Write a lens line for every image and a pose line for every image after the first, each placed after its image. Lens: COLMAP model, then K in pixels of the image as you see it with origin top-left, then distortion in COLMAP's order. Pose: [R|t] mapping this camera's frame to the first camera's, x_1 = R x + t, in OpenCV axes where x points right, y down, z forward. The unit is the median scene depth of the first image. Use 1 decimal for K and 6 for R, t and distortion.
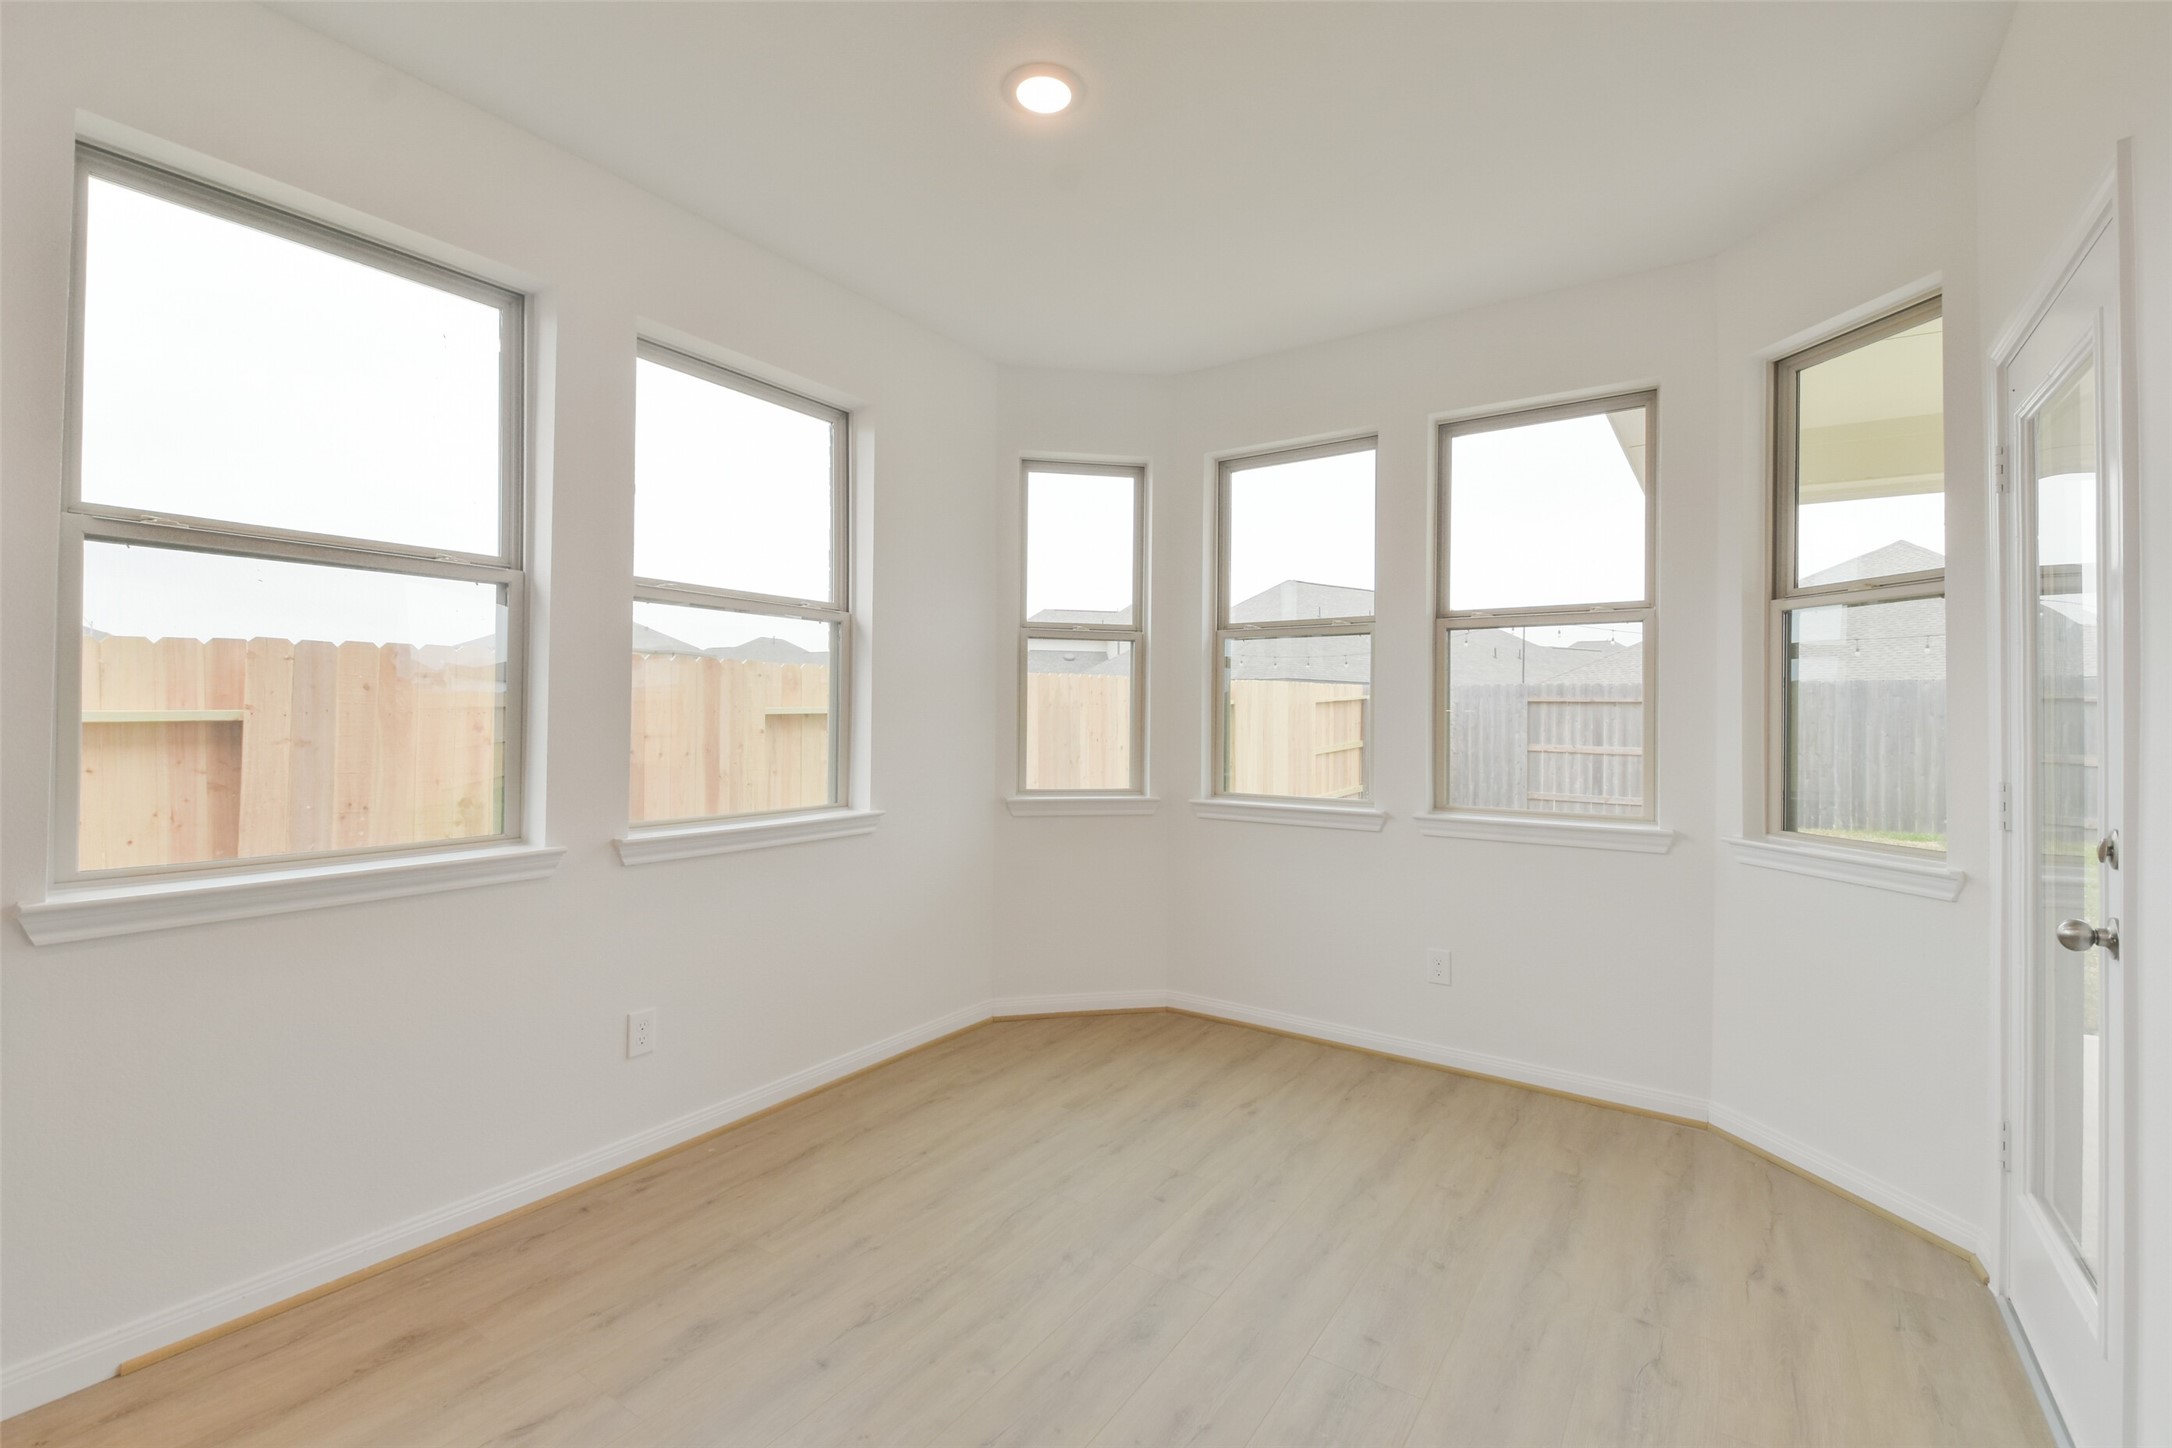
lens RADIAL K [[940.4, 0, 1094.6], [0, 940.4, 712.8], [0, 0, 1]] dist [0.033085, -0.020248]
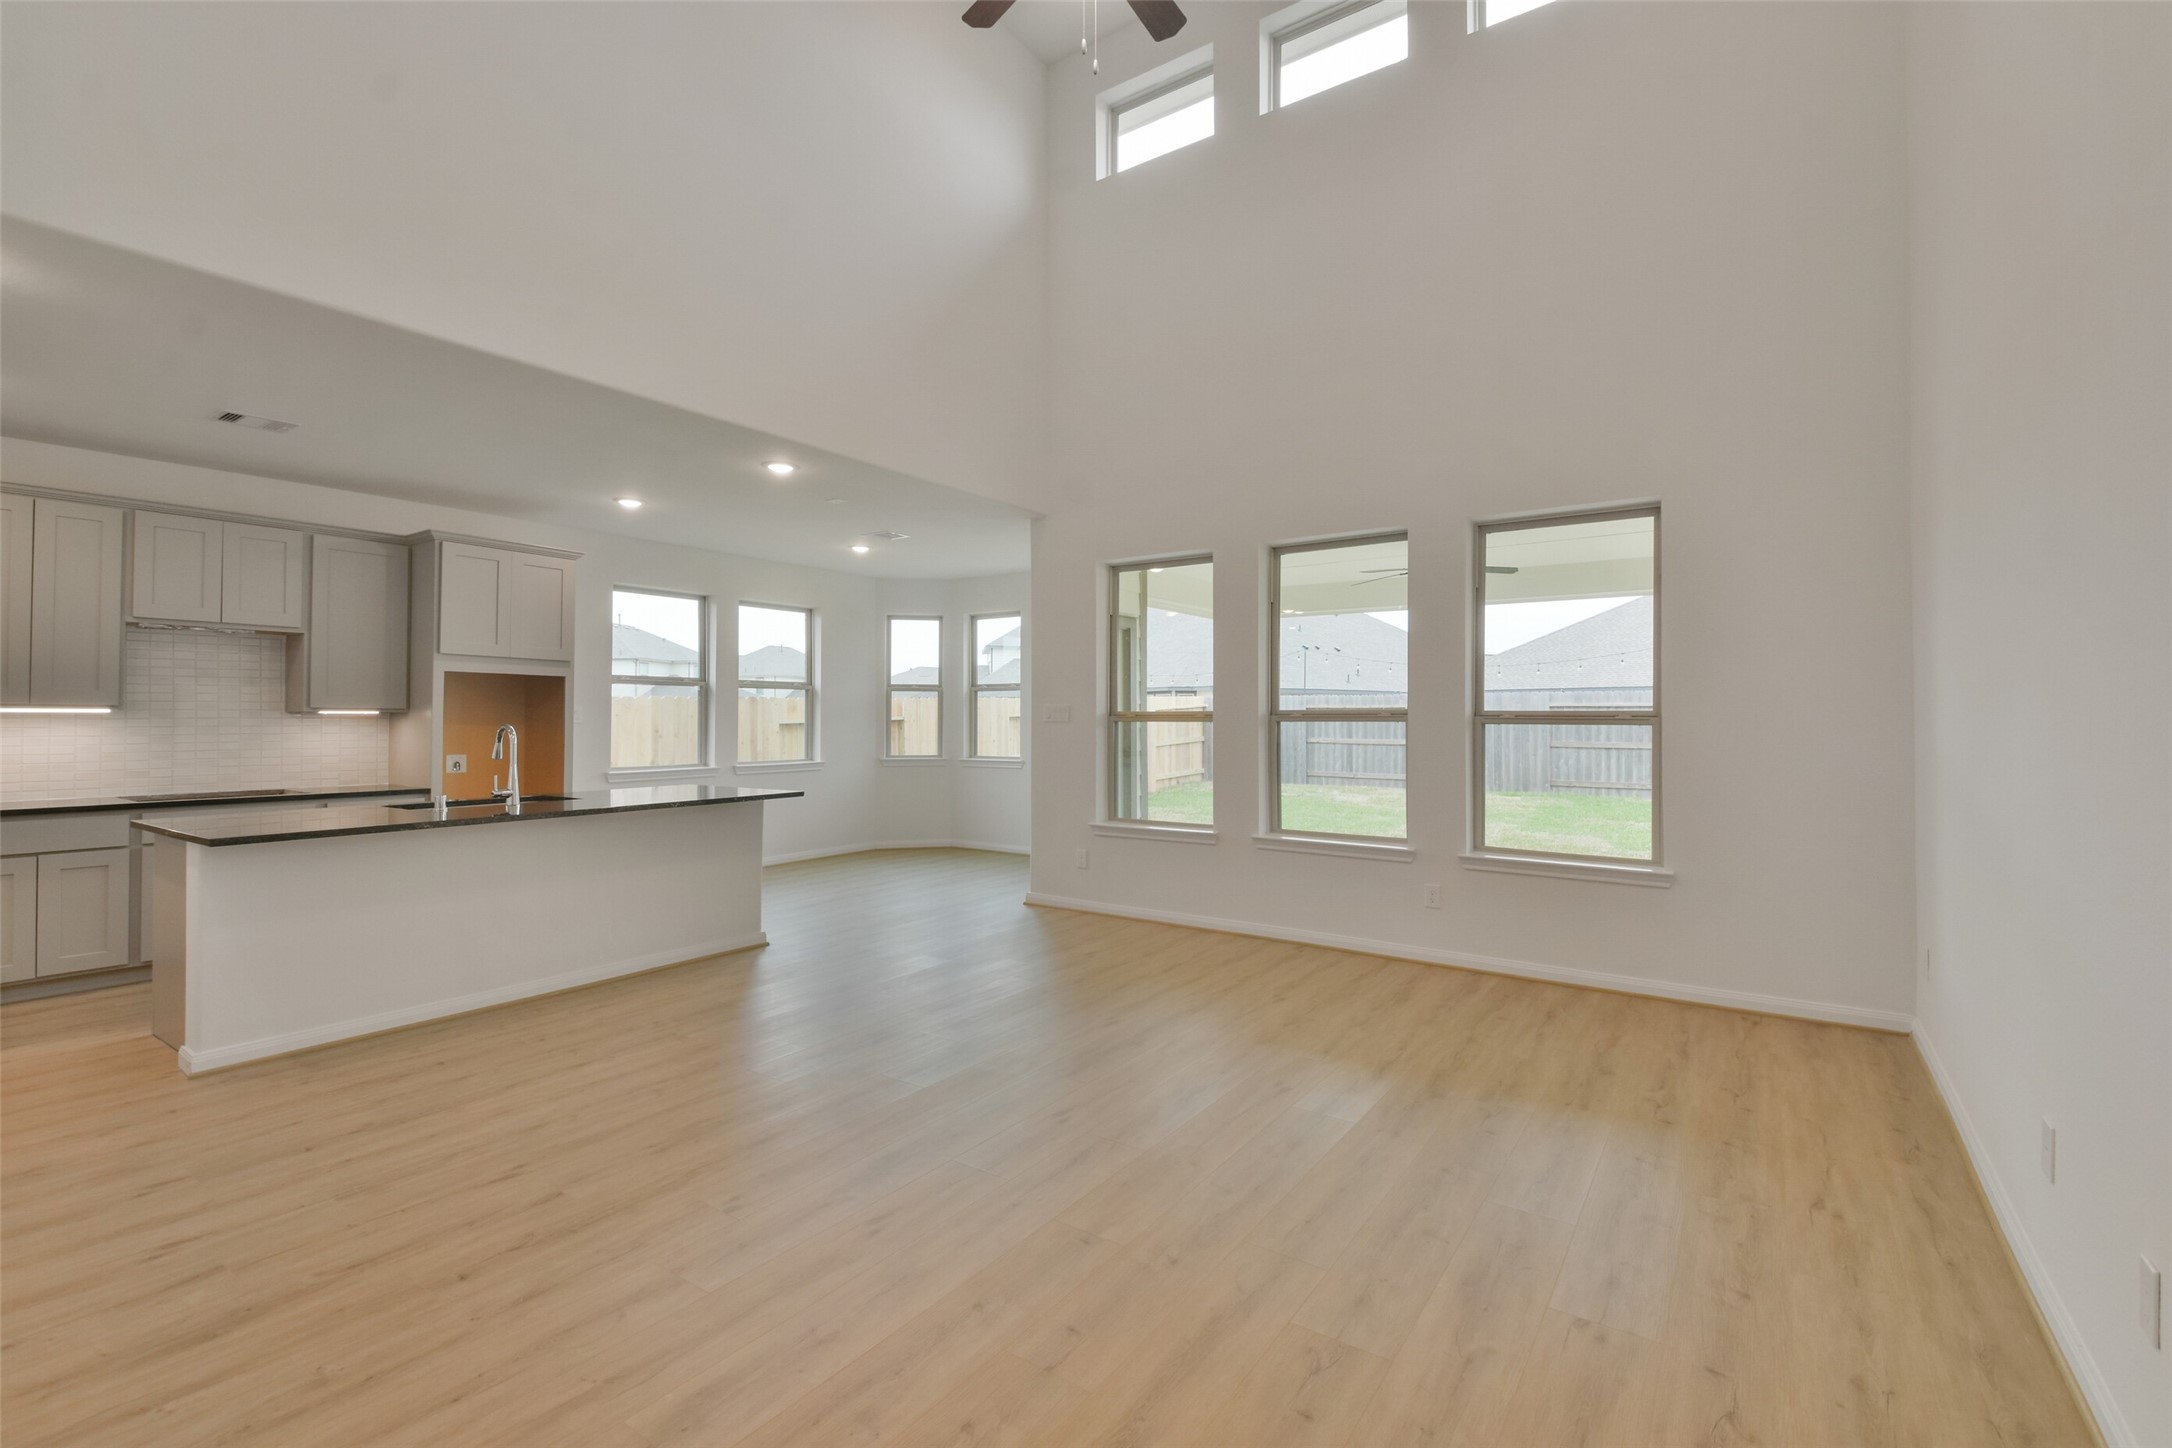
lens RADIAL K [[953.1, 0, 1086.3], [0, 953.1, 707.4], [0, 0, 1]] dist [0.034157, -0.021949]
pose [[0.999715, -0.009921, -0.021736, 0.437667], [0.009763, 0.999925, -0.007406, -0.014720], [0.021808, 0.007192, 0.999736, -1.282873]]
